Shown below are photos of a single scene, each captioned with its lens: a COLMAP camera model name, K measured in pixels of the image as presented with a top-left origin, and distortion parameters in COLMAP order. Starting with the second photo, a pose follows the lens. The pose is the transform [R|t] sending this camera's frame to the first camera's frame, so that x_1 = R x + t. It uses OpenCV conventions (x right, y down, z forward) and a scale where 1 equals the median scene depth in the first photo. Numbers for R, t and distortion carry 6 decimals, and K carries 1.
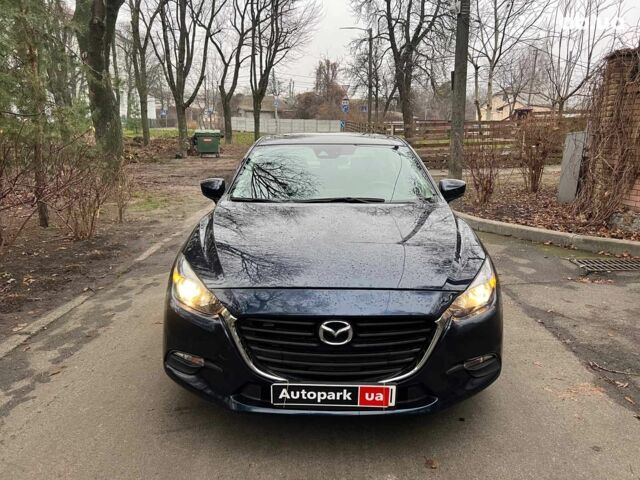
lens RADIAL K [[489.8, 0, 319.3], [0, 489.8, 240.5], [0, 0, 1]] dist [0.037960, -0.030450]
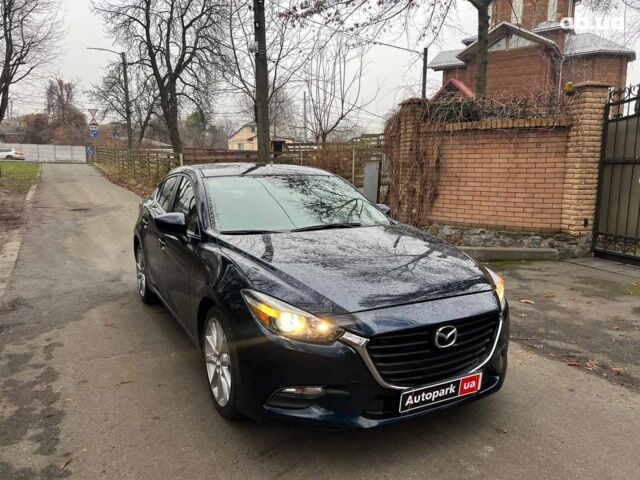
lens RADIAL K [[489.8, 0, 321.7], [0, 489.8, 240.5], [0, 0, 1]] dist [0.037960, -0.030450]
pose [[0.871317, -0.077945, 0.484491, -0.243830], [0.103814, 0.994237, -0.026748, -0.012408], [-0.479614, 0.073603, 0.874387, 0.030686]]
